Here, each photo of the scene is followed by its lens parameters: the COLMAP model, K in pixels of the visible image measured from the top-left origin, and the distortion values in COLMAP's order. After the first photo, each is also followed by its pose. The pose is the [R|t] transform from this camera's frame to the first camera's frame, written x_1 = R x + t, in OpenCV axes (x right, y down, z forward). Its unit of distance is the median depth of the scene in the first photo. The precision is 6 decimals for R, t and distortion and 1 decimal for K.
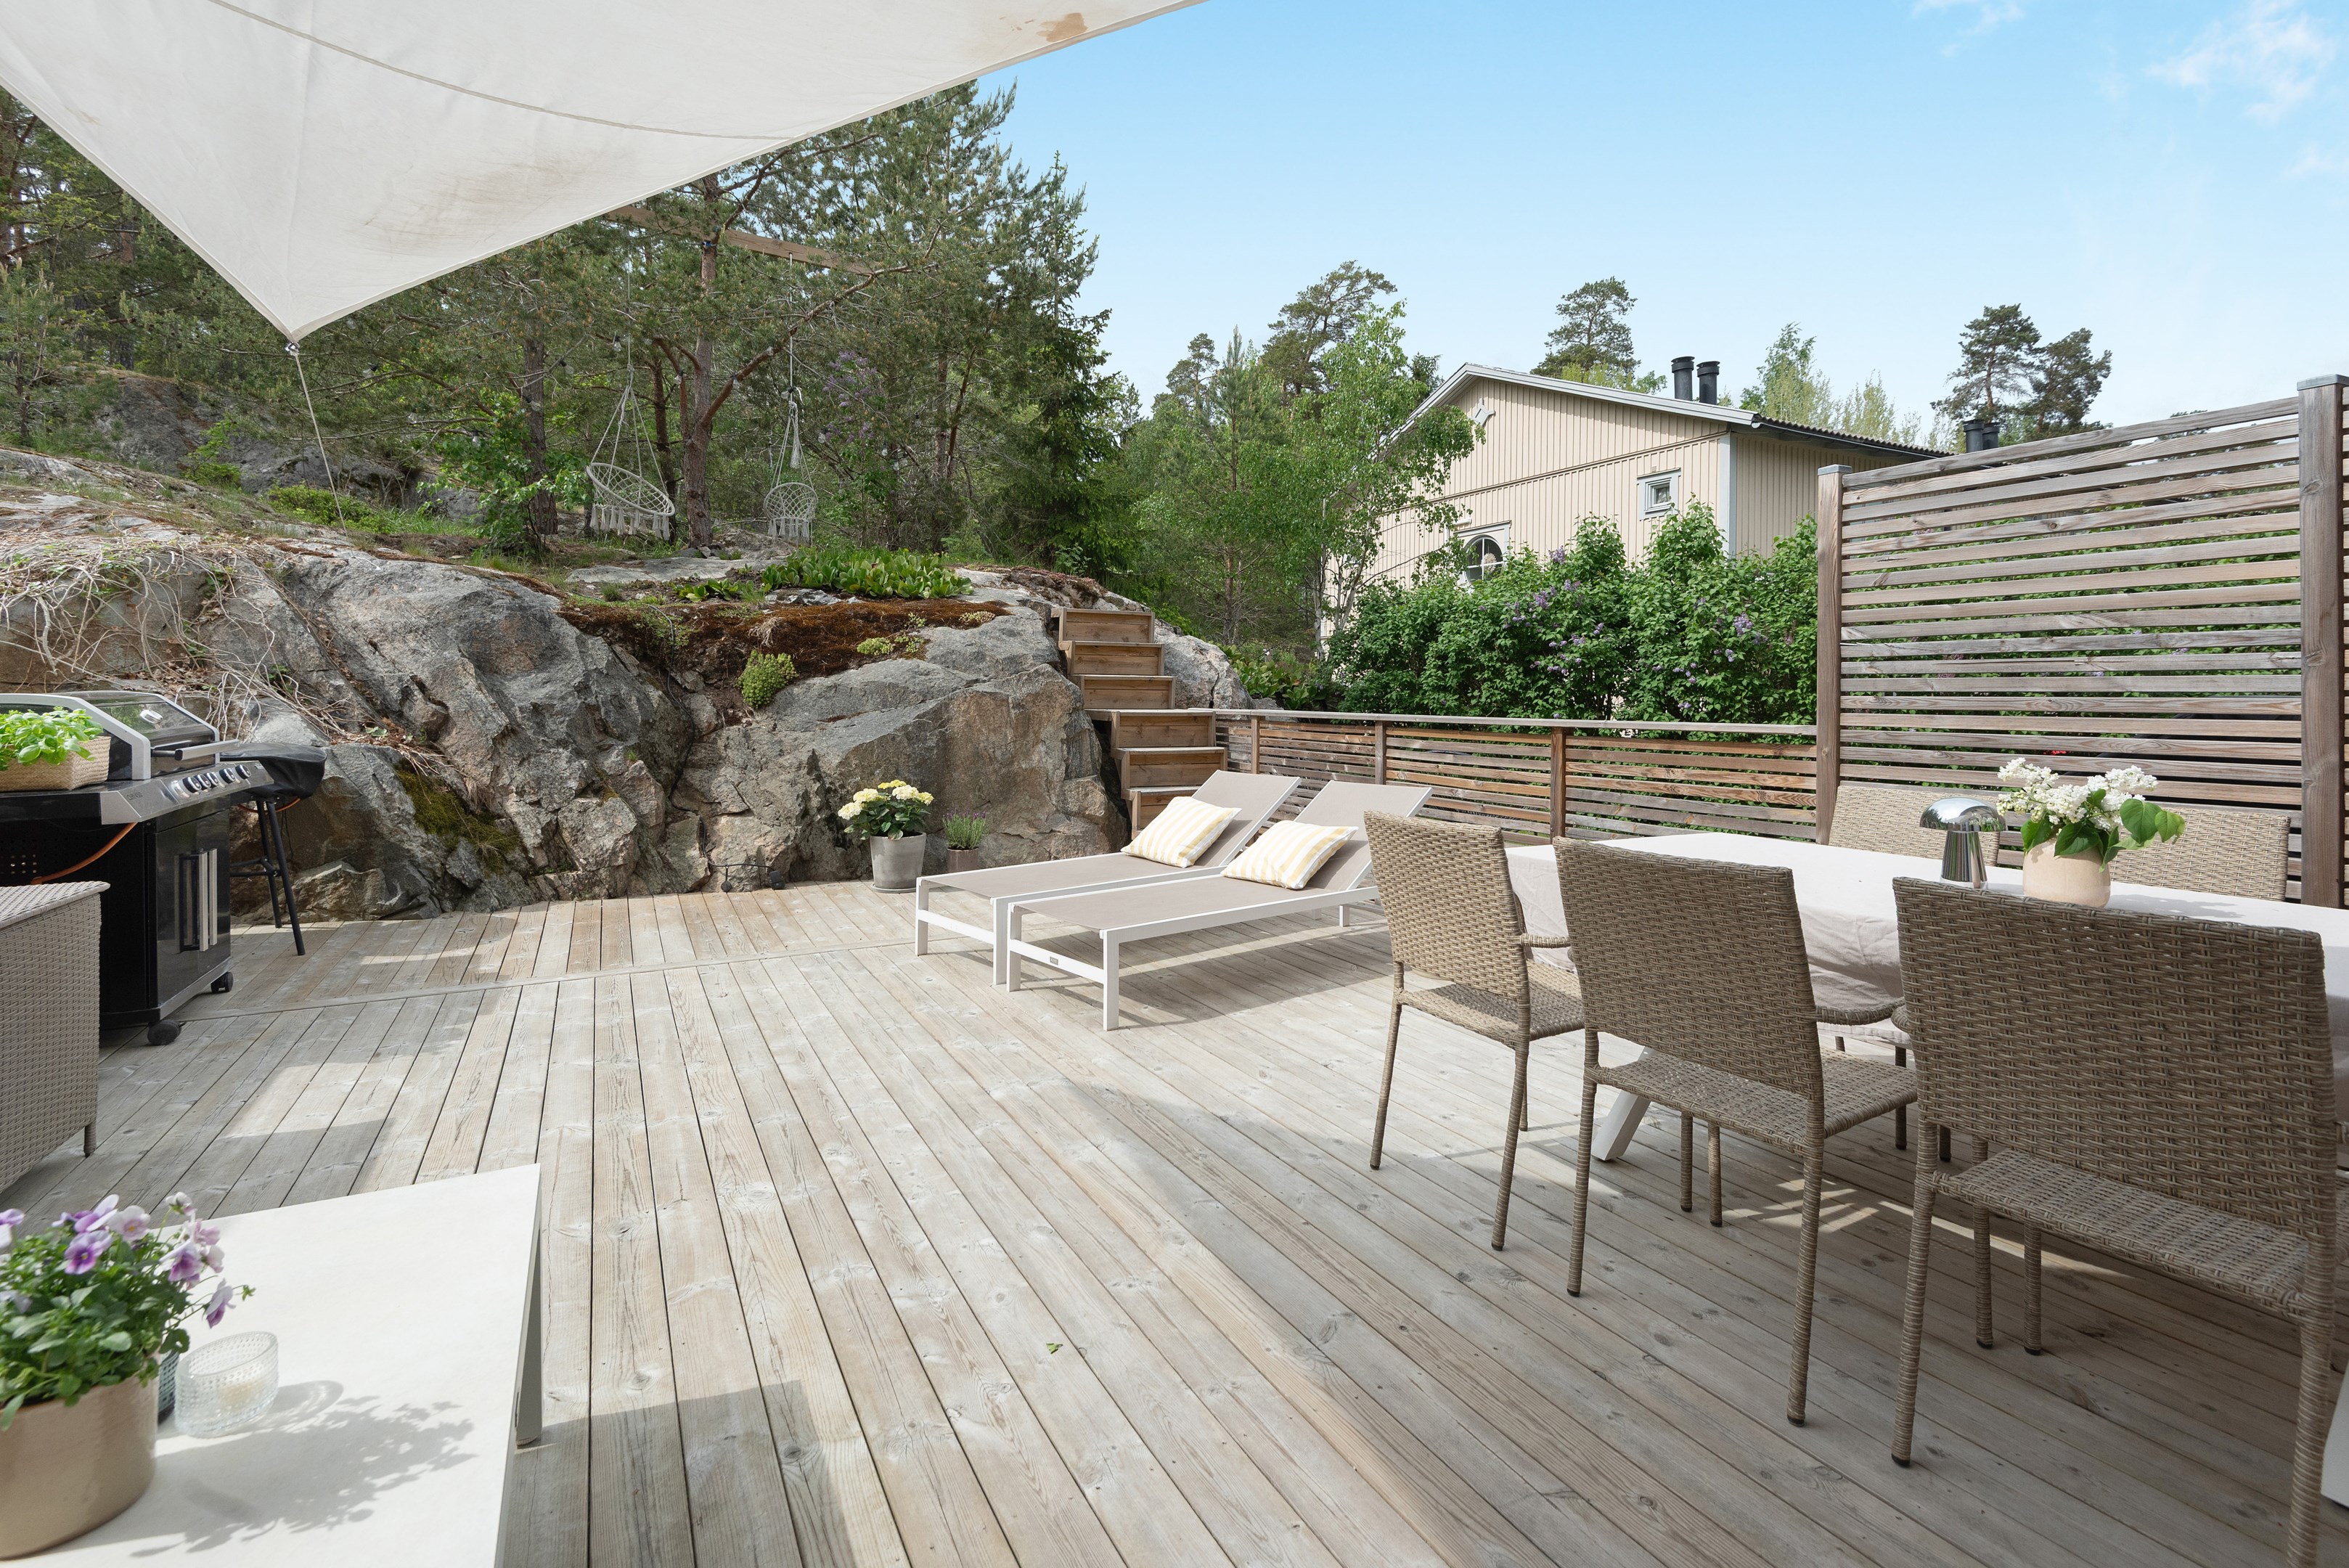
lens RADIAL K [[1086.8, 0, 1189.0], [0, 1086.8, 694.9], [0, 0, 1]] dist [-0.000749, -0.000474]
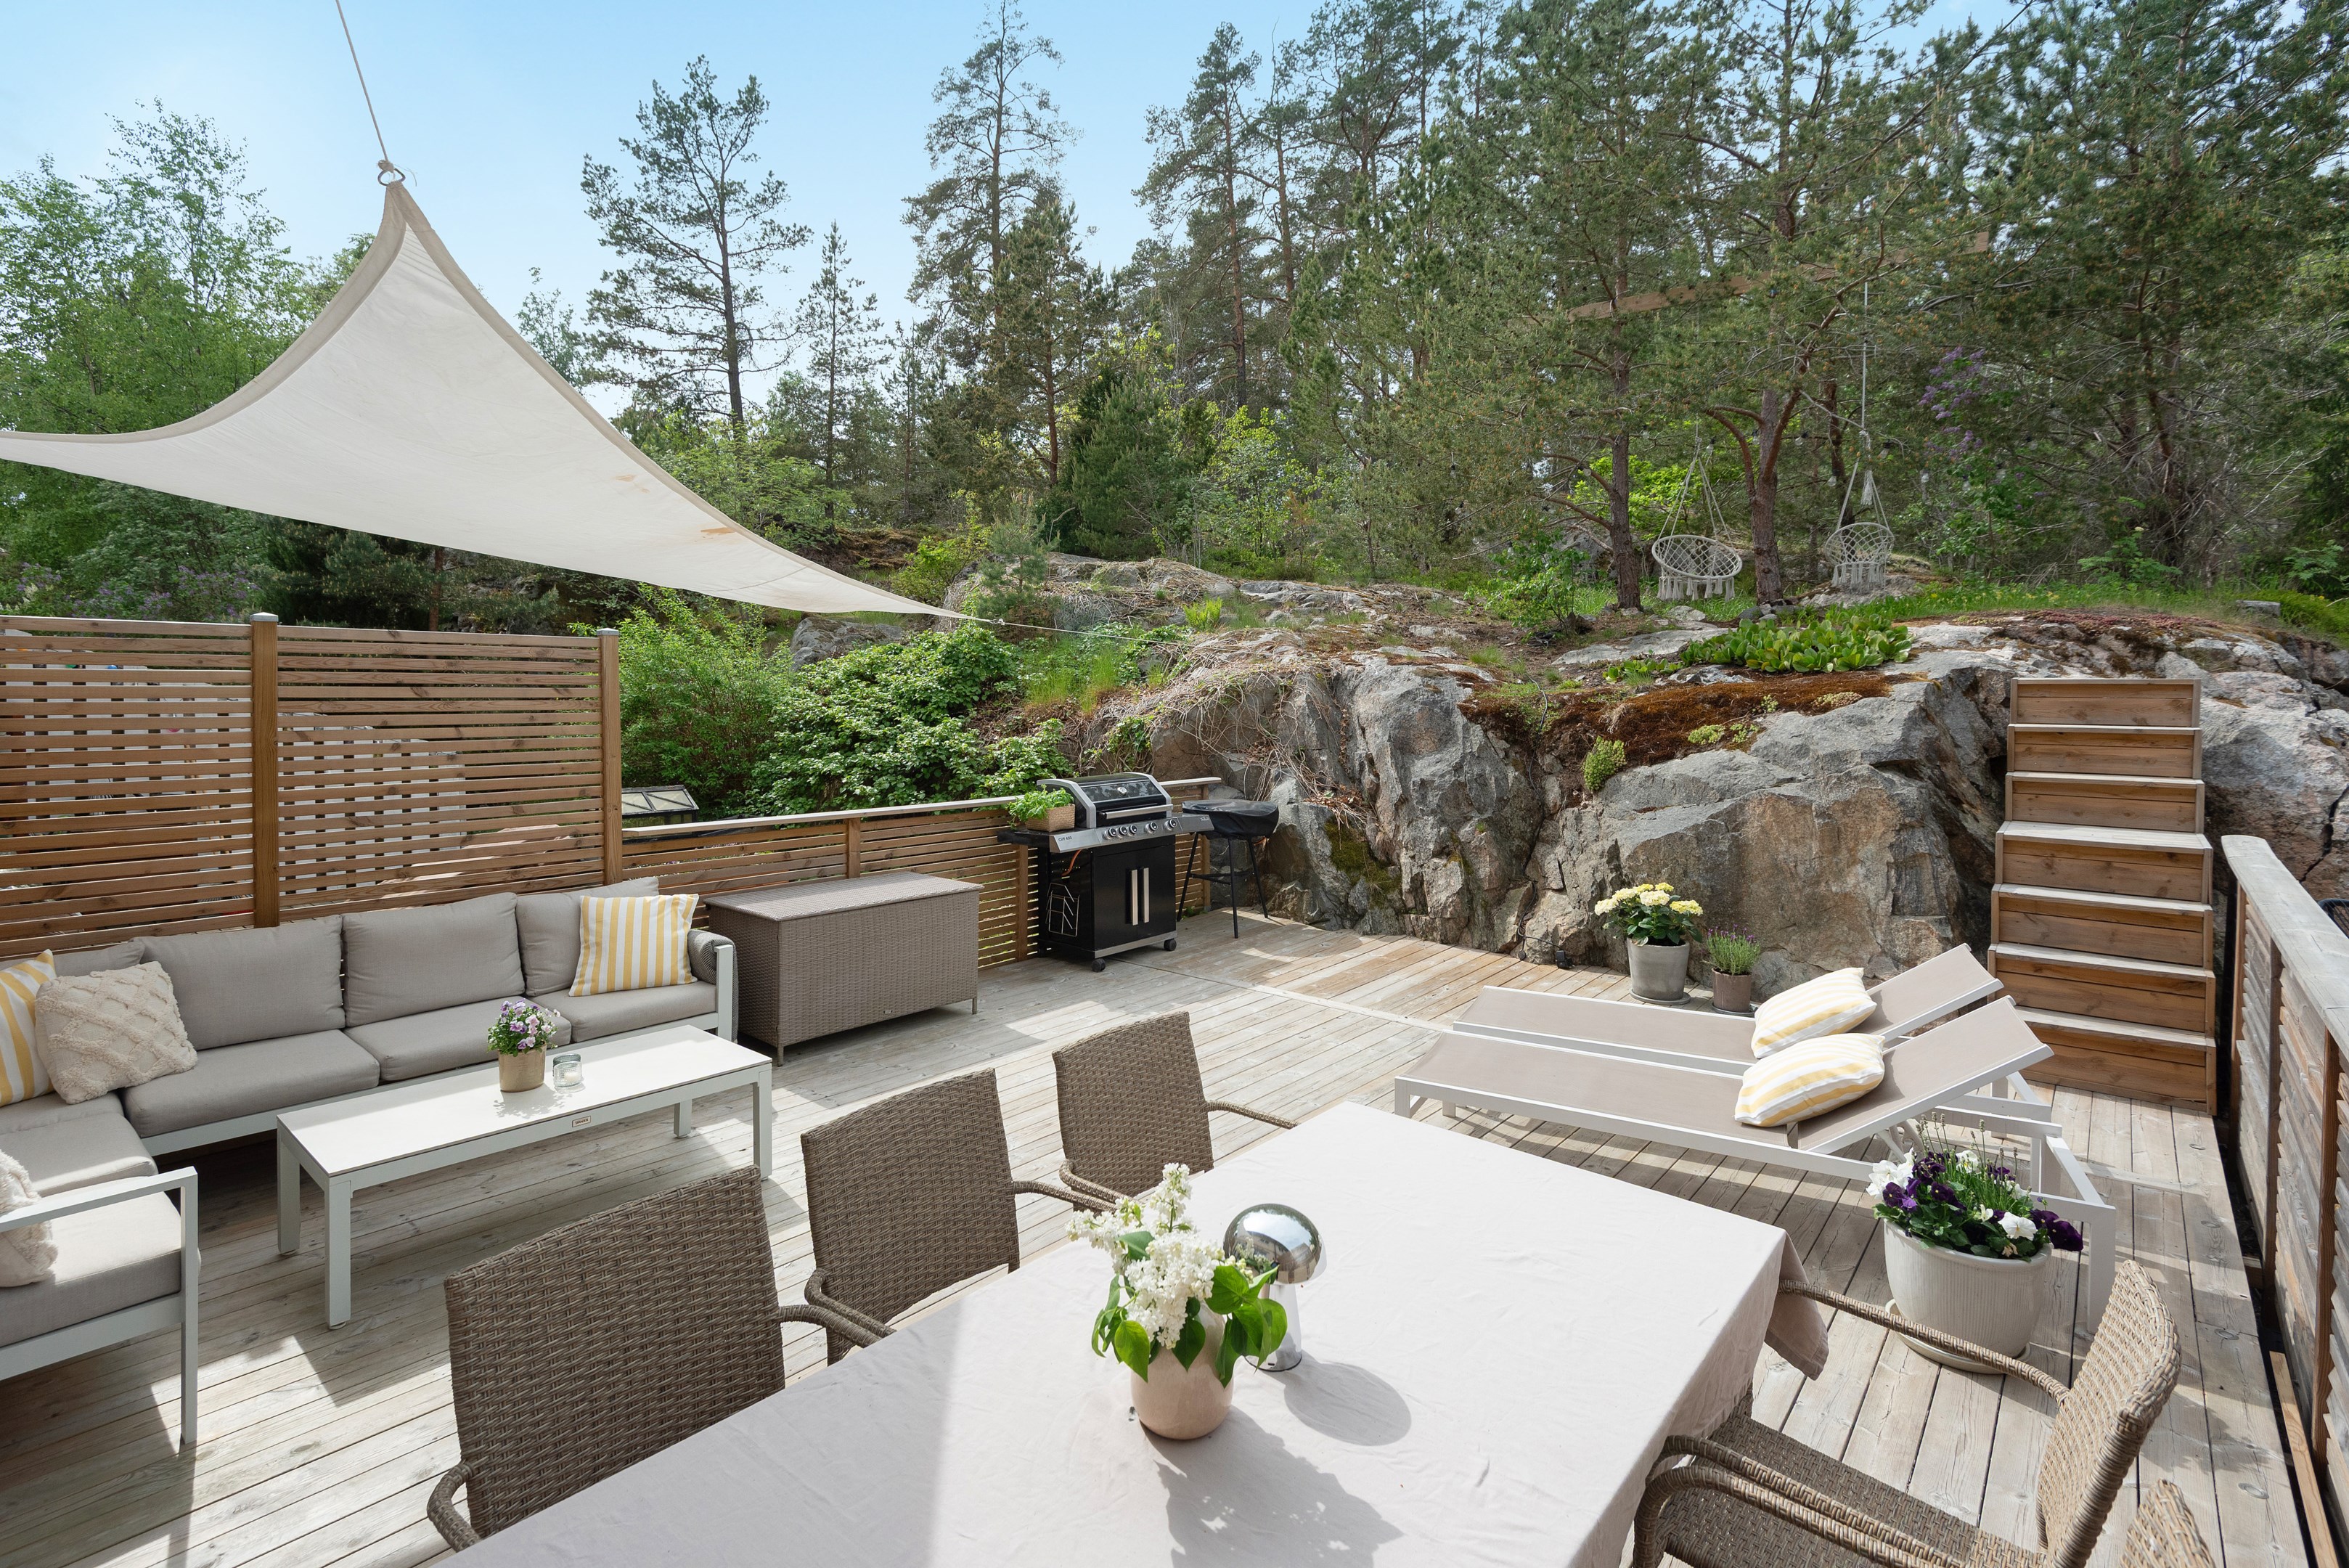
lens RADIAL K [[1086.8, 0, 1189.0], [0, 1086.8, 694.9], [0, 0, 1]] dist [-0.000749, -0.000474]
pose [[0.350848, -0.002067, -0.936430, 0.467448], [-0.004241, 0.999984, -0.003796, -0.079404], [0.936423, 0.005303, 0.350833, 0.272376]]
